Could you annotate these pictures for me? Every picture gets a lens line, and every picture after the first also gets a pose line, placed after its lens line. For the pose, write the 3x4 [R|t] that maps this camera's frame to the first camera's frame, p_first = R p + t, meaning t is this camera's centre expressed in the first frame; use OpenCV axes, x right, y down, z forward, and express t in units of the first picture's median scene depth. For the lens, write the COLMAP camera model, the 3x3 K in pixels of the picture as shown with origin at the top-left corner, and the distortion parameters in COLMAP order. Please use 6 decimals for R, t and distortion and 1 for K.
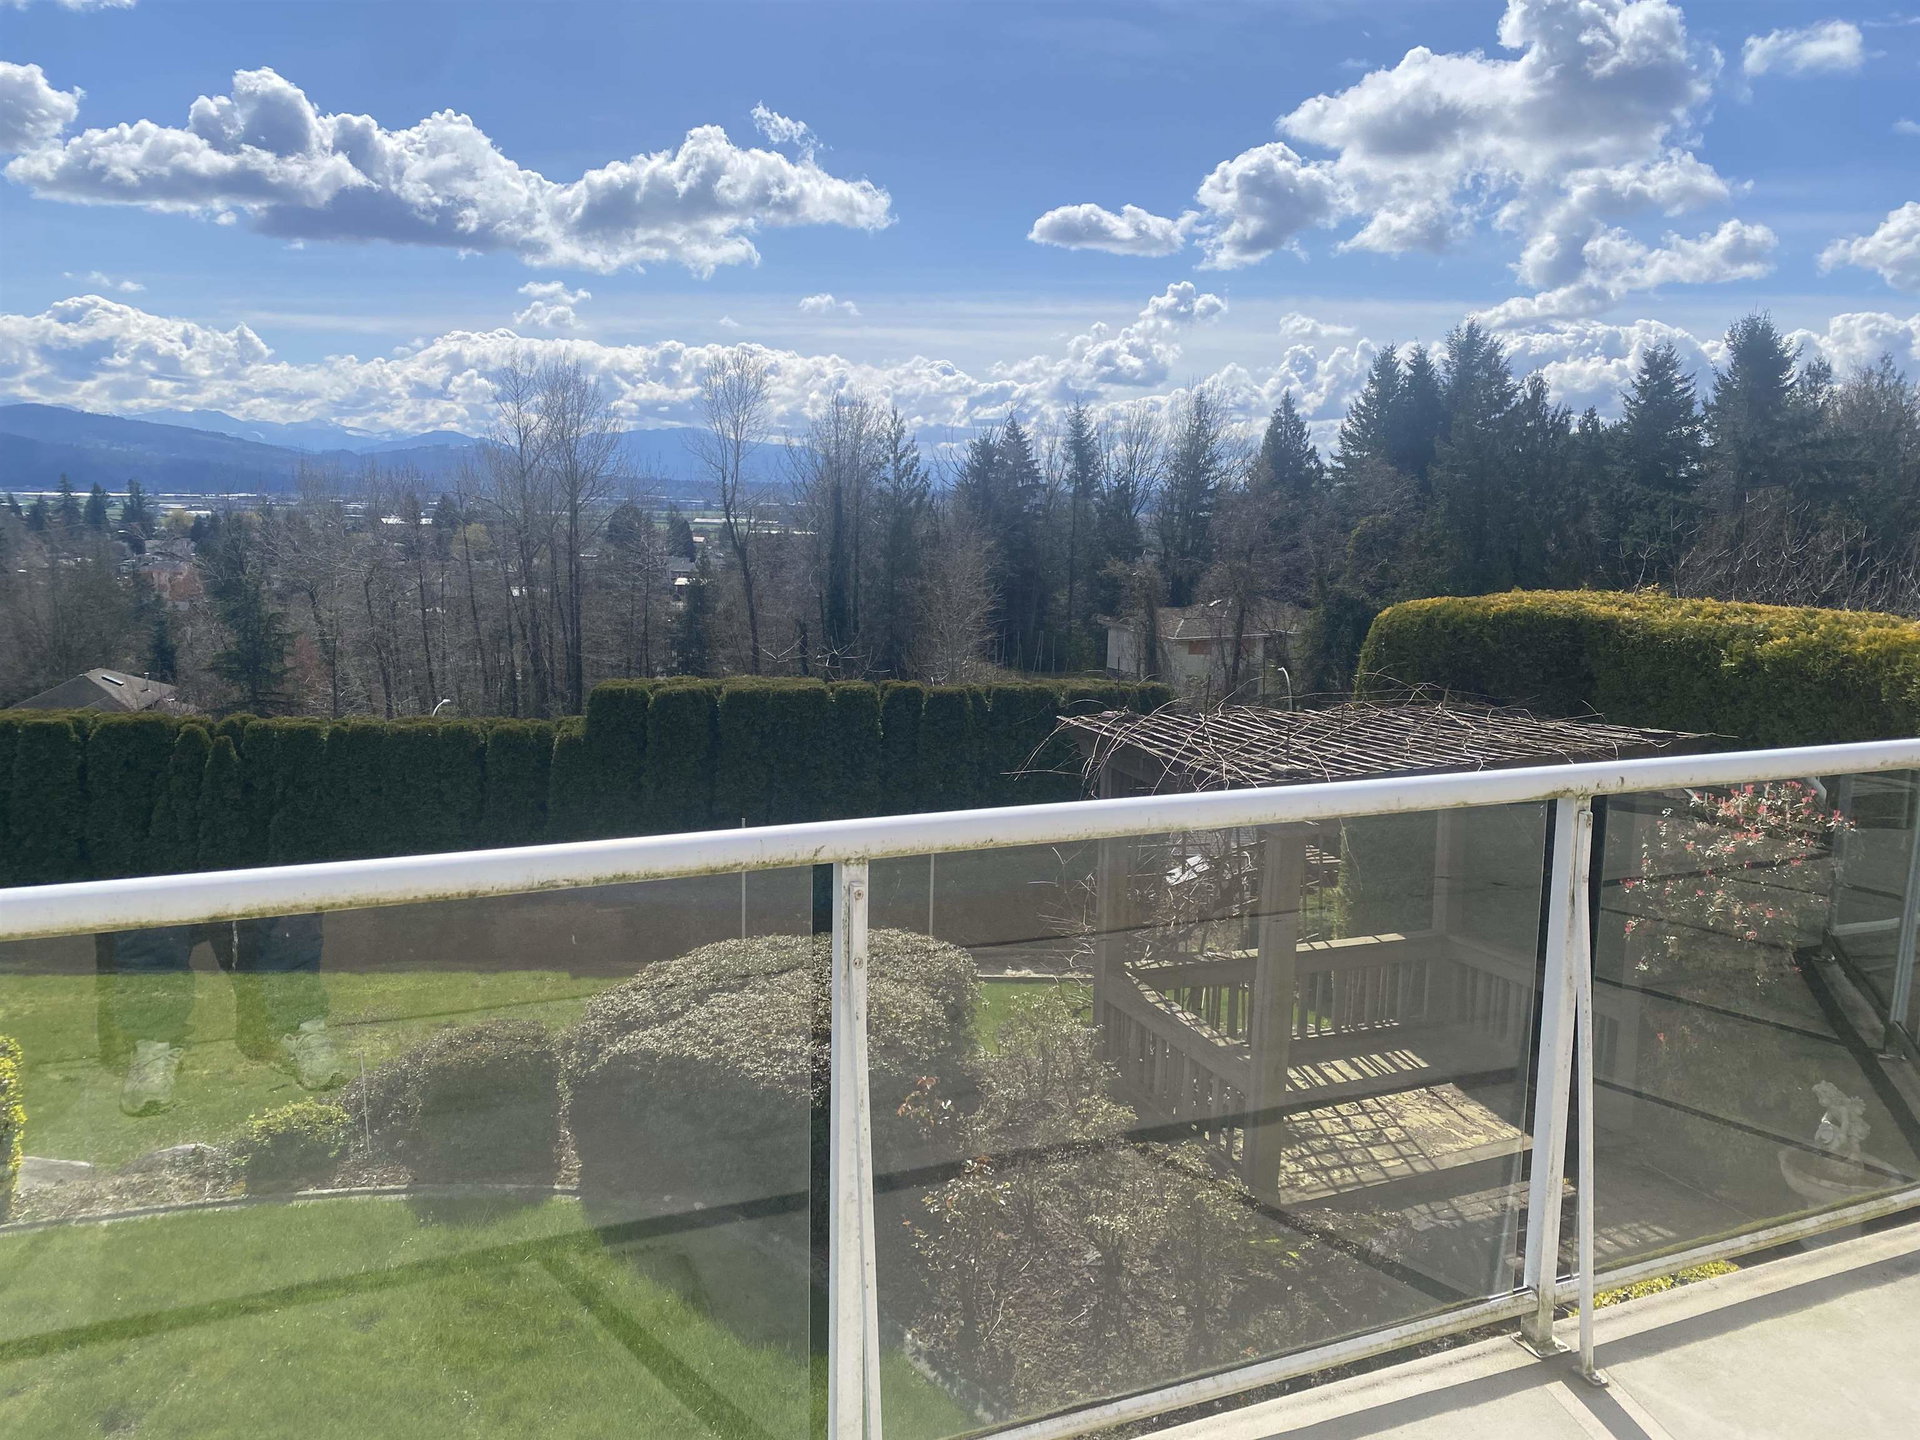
lens RADIAL K [[1467.6, 0, 958.4], [0, 1467.6, 706.7], [0, 0, 1]] dist [0.041817, -0.044517]
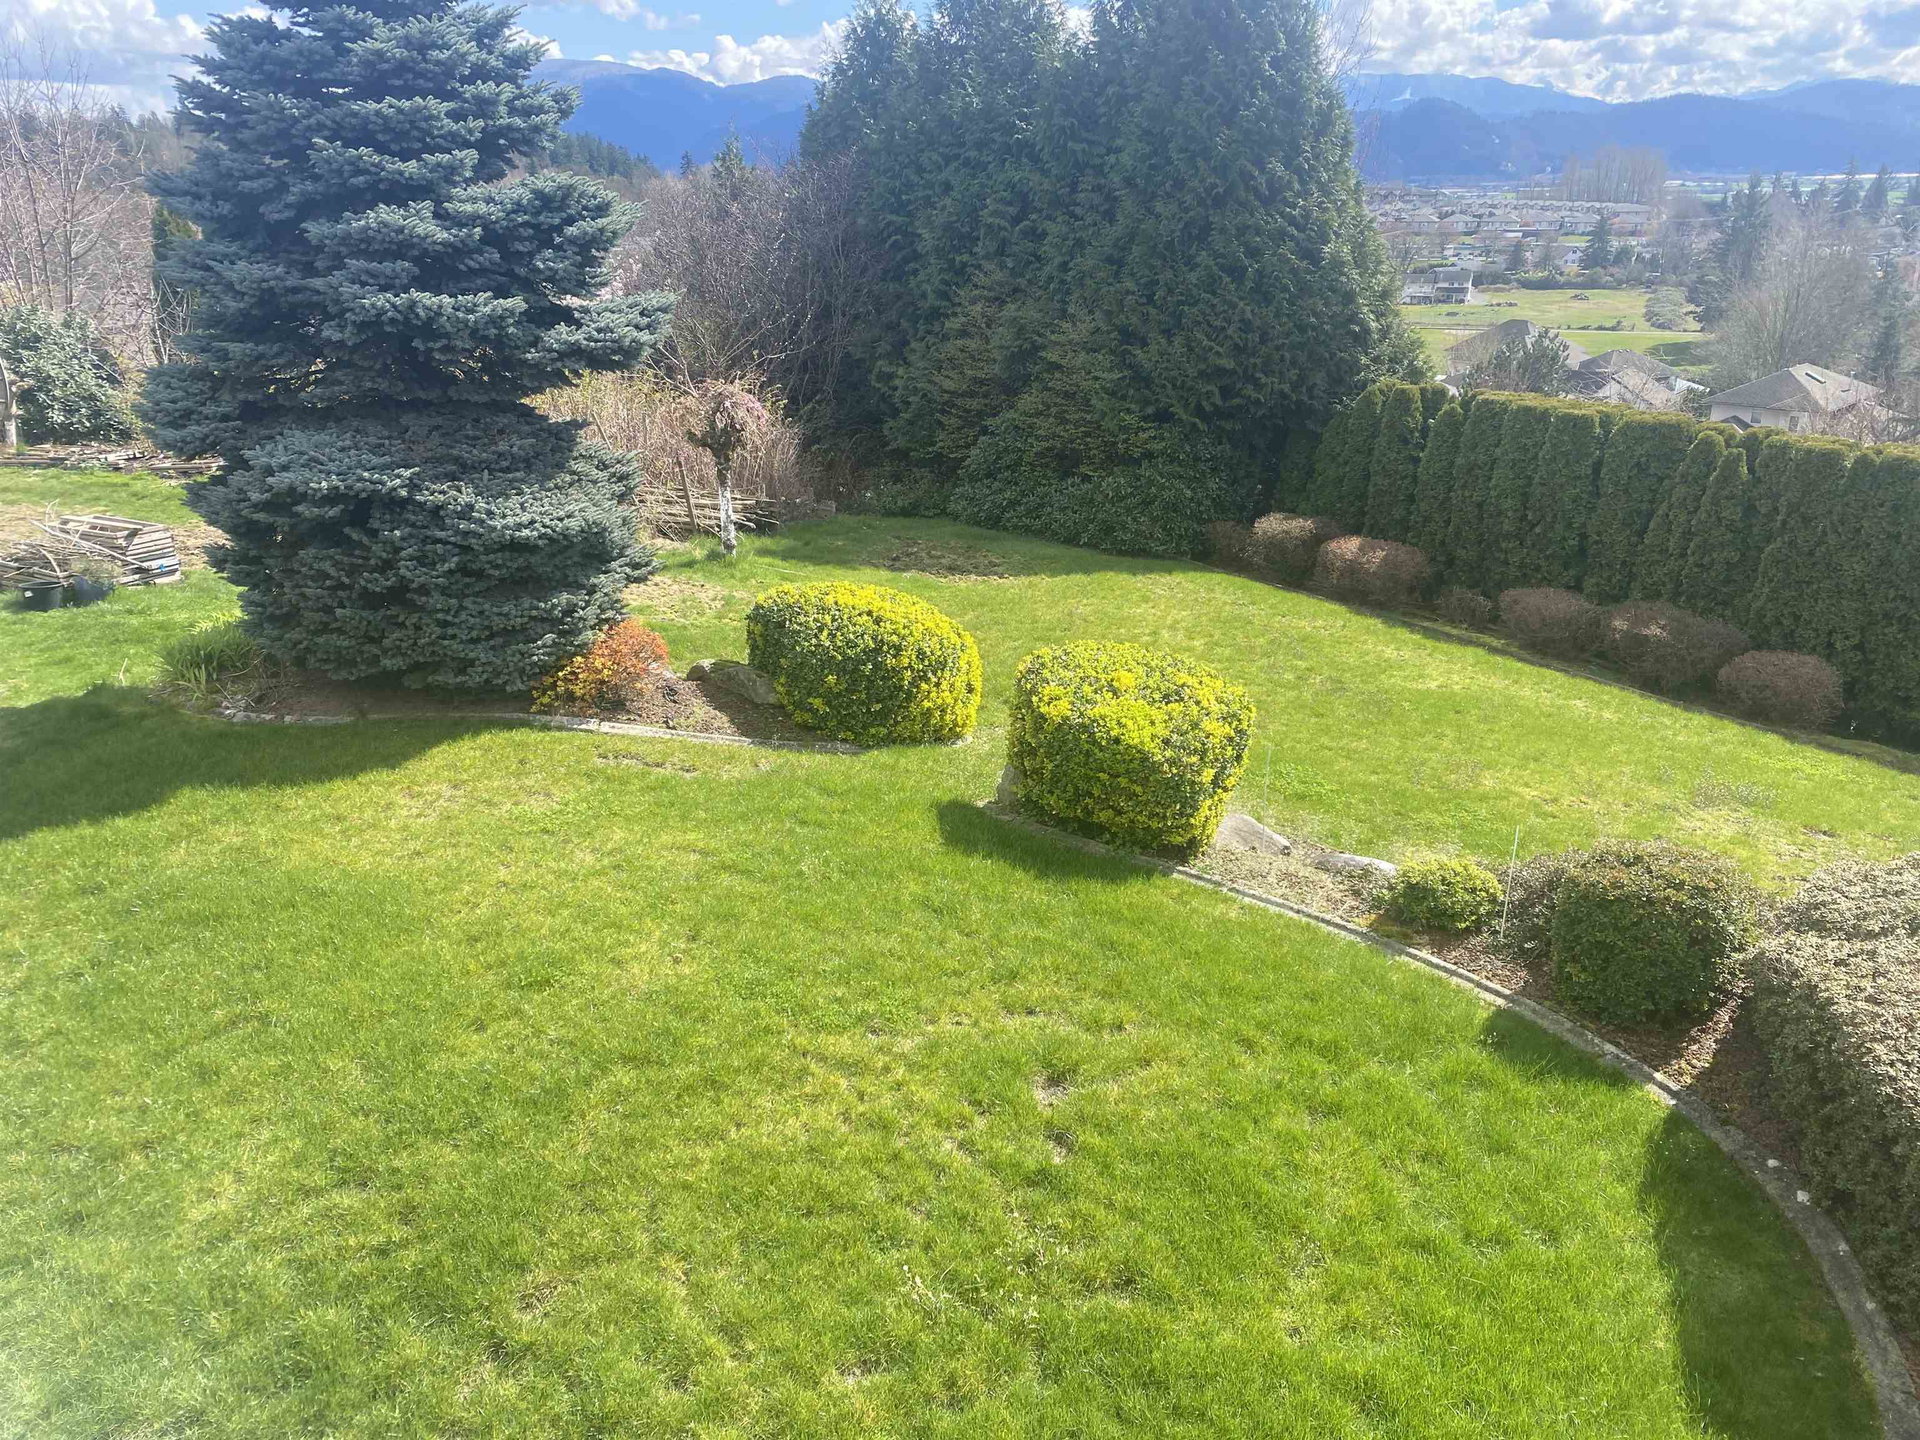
lens RADIAL K [[1461.7, 0, 979.6], [0, 1461.7, 714.1], [0, 0, 1]] dist [0.042340, -0.046600]
pose [[0.496026, 0.271487, -0.824774, 0.063827], [-0.096092, 0.961193, 0.258601, -0.012598], [0.862974, -0.049019, 0.502865, 0.134331]]
